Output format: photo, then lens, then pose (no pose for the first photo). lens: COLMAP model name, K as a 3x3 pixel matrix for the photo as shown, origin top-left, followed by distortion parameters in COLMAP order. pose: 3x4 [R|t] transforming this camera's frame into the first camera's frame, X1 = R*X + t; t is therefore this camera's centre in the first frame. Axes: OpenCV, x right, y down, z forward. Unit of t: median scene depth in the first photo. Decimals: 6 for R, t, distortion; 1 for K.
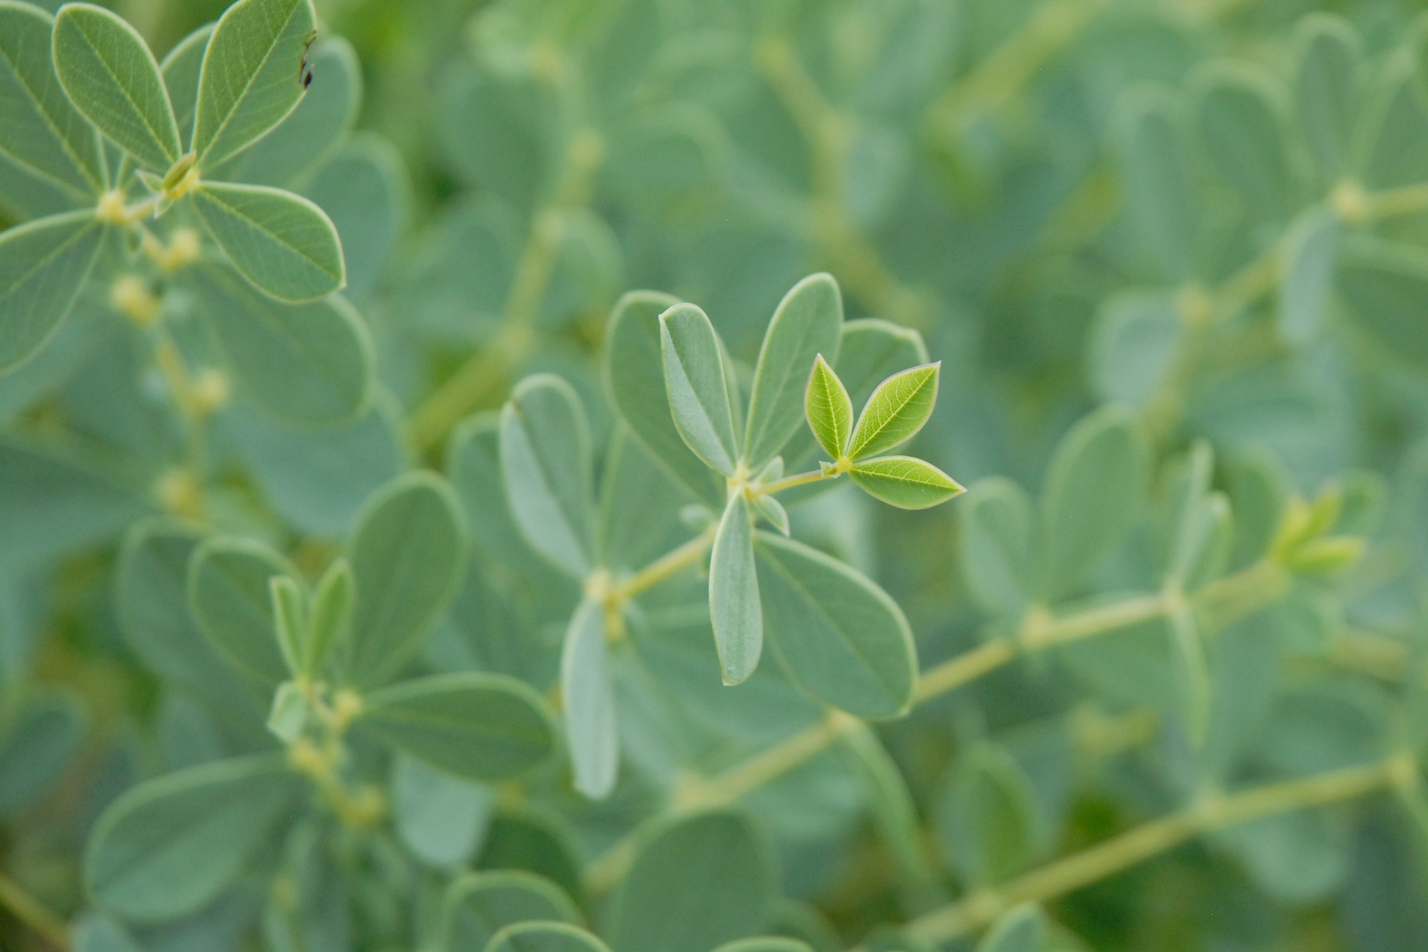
lens RADIAL K [[4308.6, 0, 714.5], [0, 4308.6, 478.5], [0, 0, 1]] dist [-0.620692, 0.000000]
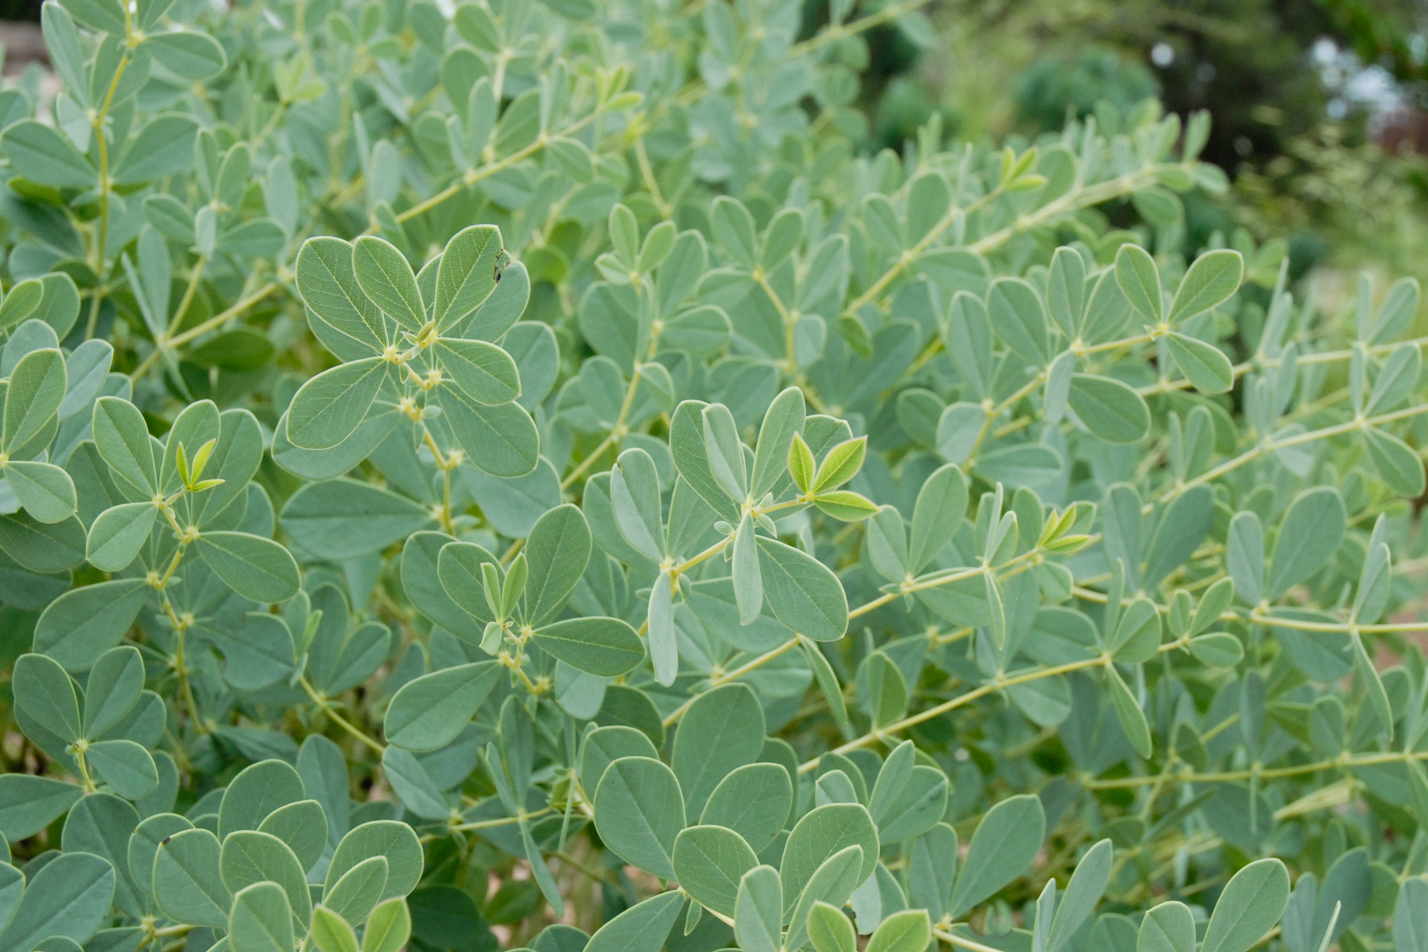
lens RADIAL K [[1638.4, 0, 717.9], [0, 1638.4, 471.4], [0, 0, 1]] dist [-0.006869, 0.000000]
pose [[0.999953, -0.007841, 0.005679, -0.009286], [0.007930, 0.999842, -0.015881, -0.002691], [-0.005553, 0.015925, 0.999858, 0.311088]]
